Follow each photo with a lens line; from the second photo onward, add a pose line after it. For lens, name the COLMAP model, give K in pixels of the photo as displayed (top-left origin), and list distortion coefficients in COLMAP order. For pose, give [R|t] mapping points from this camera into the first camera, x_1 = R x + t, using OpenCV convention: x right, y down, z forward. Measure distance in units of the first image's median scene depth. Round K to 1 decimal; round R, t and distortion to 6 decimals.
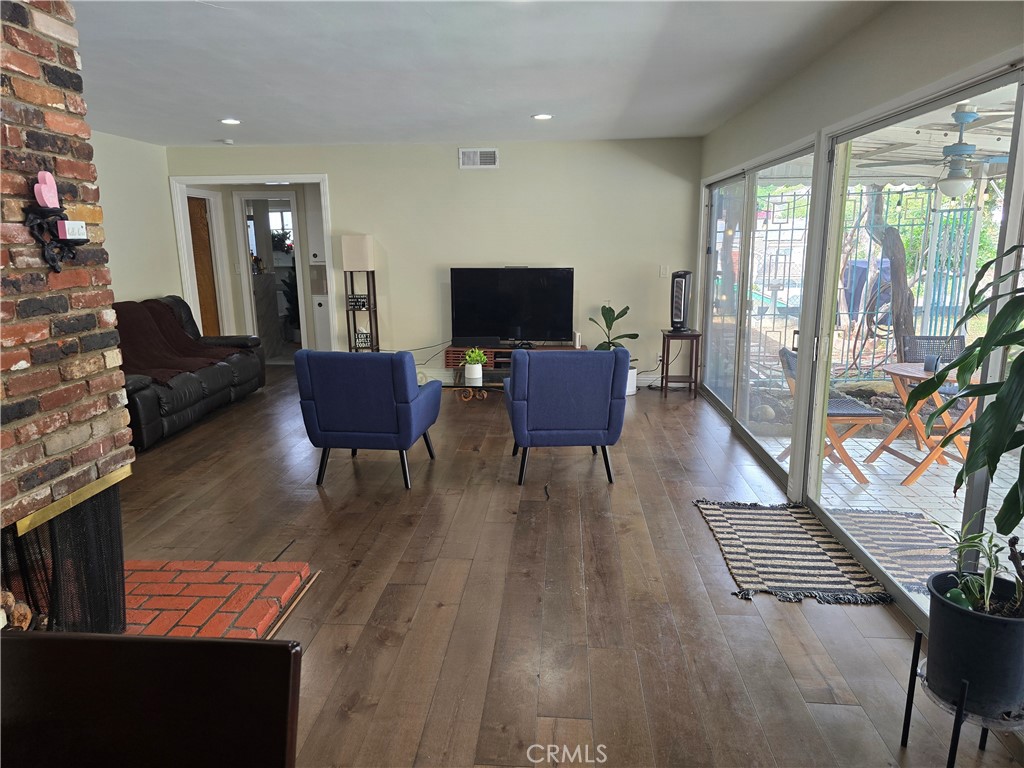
lens RADIAL K [[681.5, 0, 507.5], [0, 681.5, 382.6], [0, 0, 1]] dist [0.052088, -0.041109]
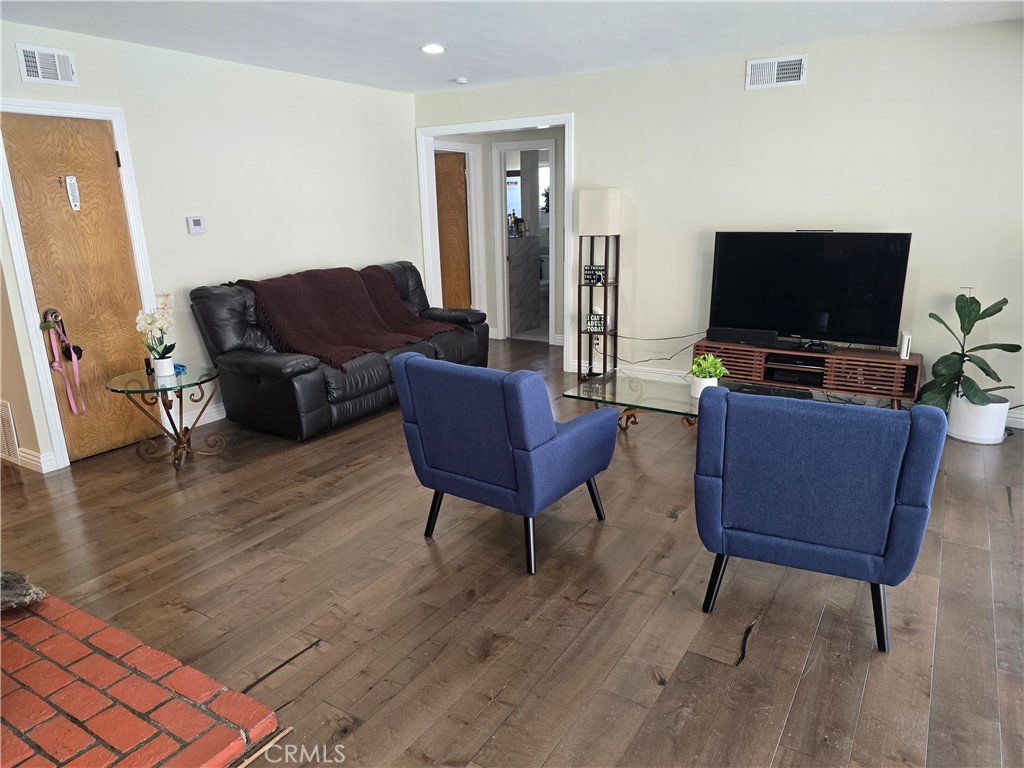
lens RADIAL K [[681.5, 0, 515.1], [0, 681.5, 384.9], [0, 0, 1]] dist [0.052088, -0.041109]
pose [[0.887455, 0.110480, -0.447458, 0.072016], [-0.082568, 0.993249, 0.081480, -0.048727], [0.453439, -0.035364, 0.890586, 0.249337]]
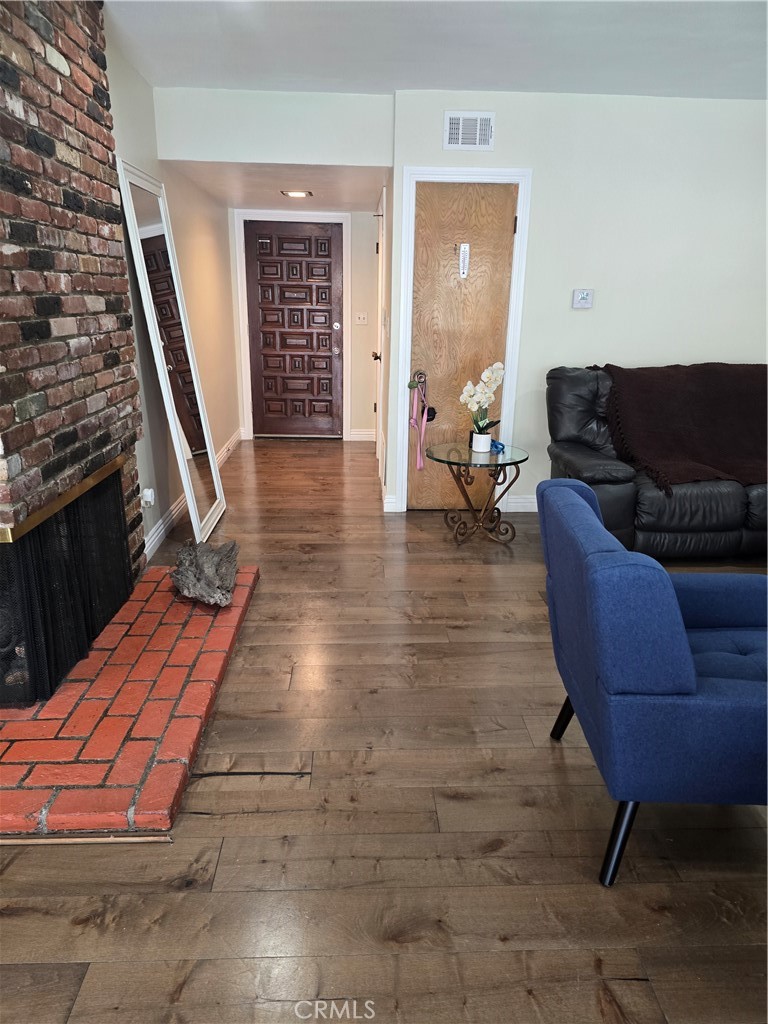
lens RADIAL K [[681.5, 0, 389.2], [0, 681.5, 522.7], [0, 0, 1]] dist [0.052088, -0.041109]
pose [[0.126931, 0.325749, -0.936897, 0.090132], [-0.221404, 0.930011, 0.293359, -0.079698], [0.966886, 0.170197, 0.190170, 0.469451]]
